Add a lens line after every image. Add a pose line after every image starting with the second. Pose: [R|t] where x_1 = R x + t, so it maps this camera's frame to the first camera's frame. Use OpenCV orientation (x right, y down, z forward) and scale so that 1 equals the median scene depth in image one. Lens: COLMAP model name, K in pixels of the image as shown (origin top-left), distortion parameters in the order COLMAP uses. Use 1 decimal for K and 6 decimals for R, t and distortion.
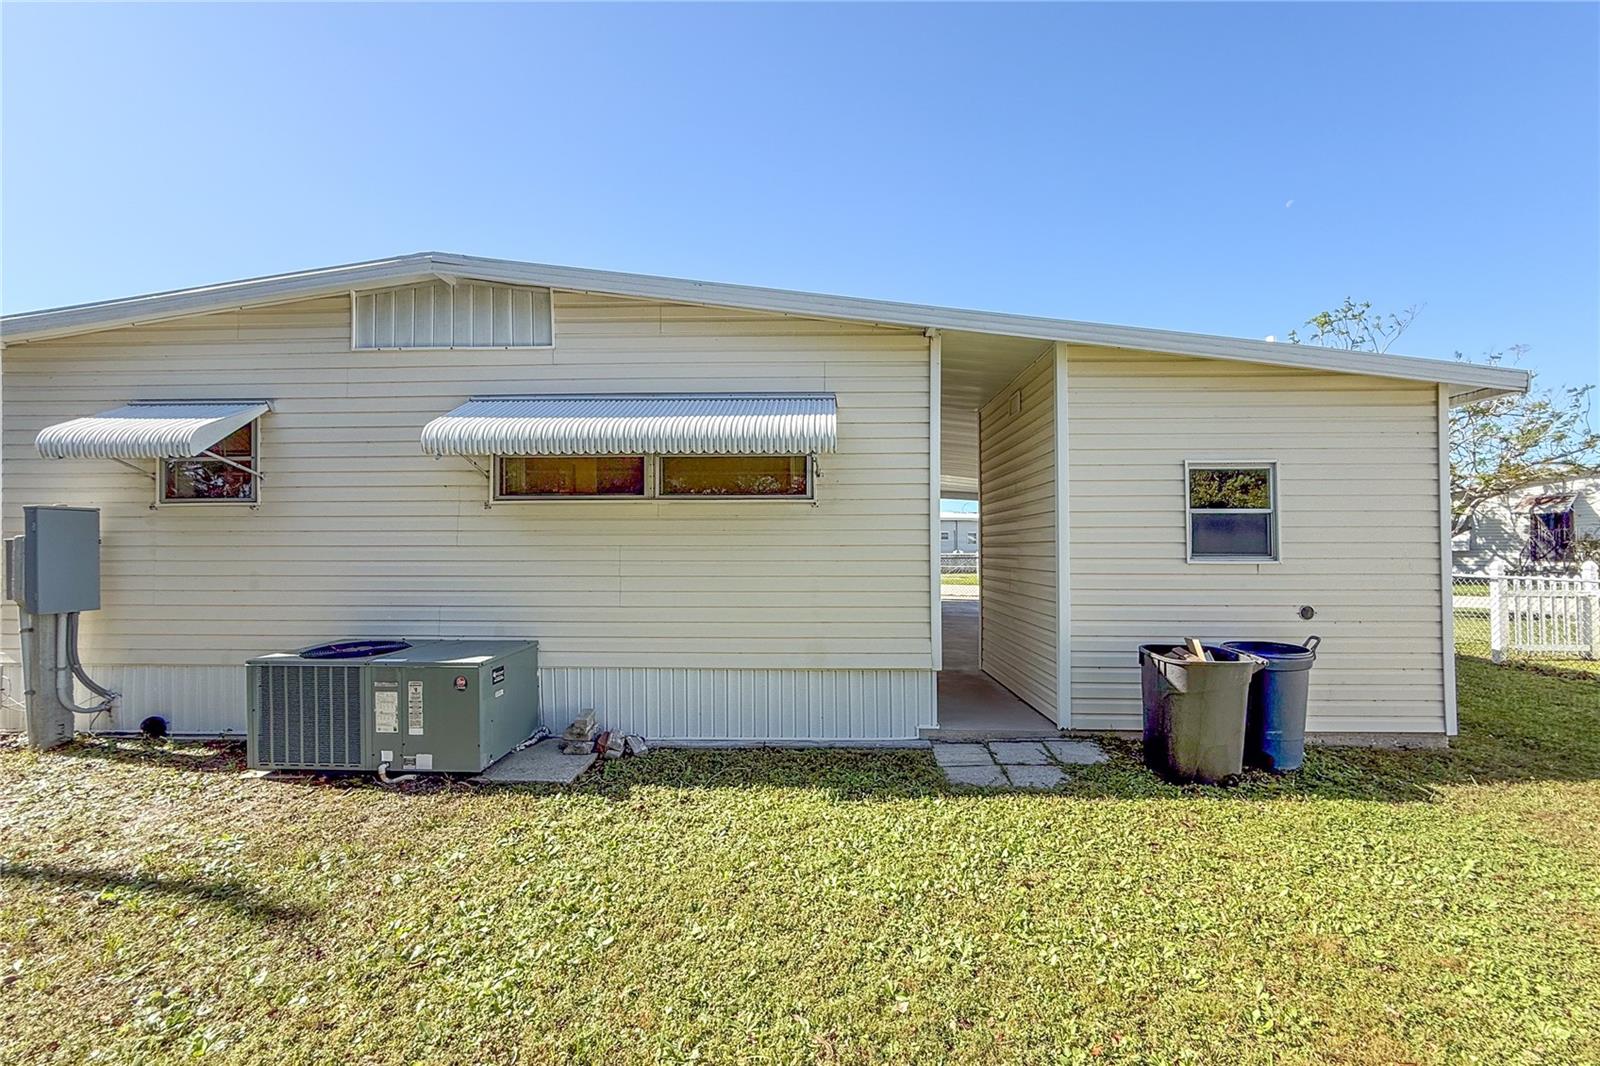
lens RADIAL K [[677.6, 0, 800.0], [0, 677.6, 533.0], [0, 0, 1]] dist [-0.010706, -0.000098]
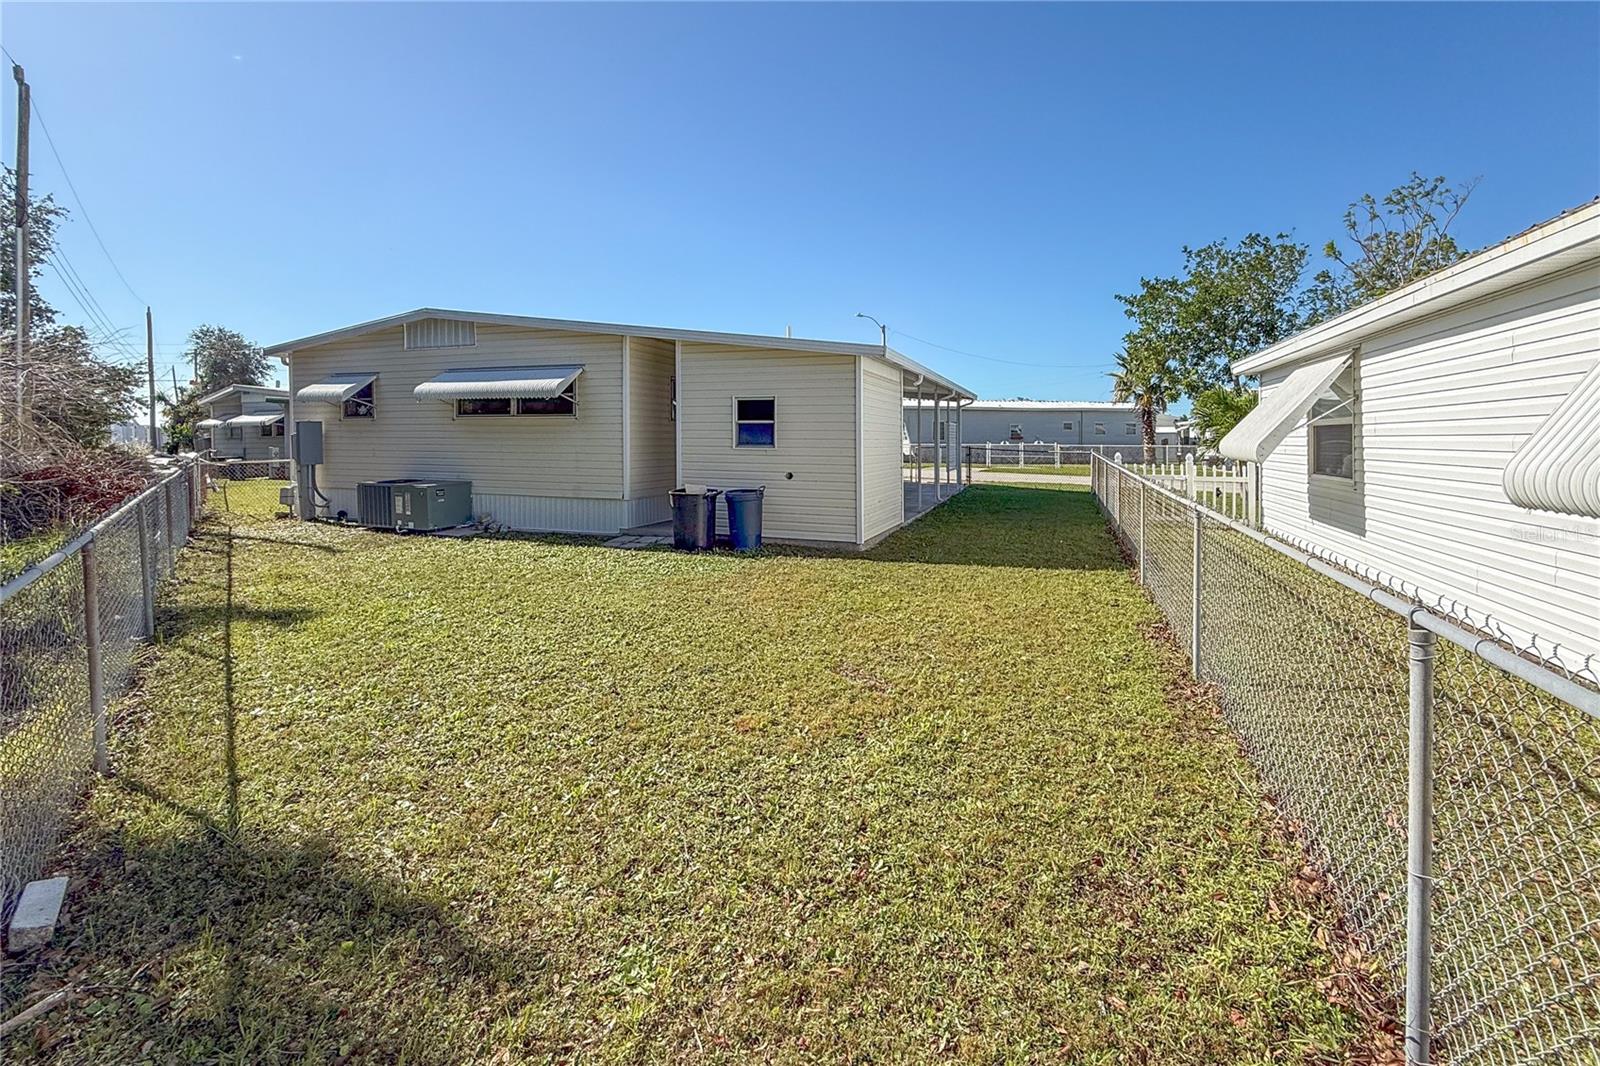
lens RADIAL K [[707.4, 0, 799.9], [0, 707.4, 439.9], [0, 0, 1]] dist [-0.020740, -0.000113]
pose [[0.950858, 0.007091, -0.309546, 1.350369], [0.001336, 0.999634, 0.027003, -0.035088], [0.309624, -0.026090, 0.950501, -0.845649]]
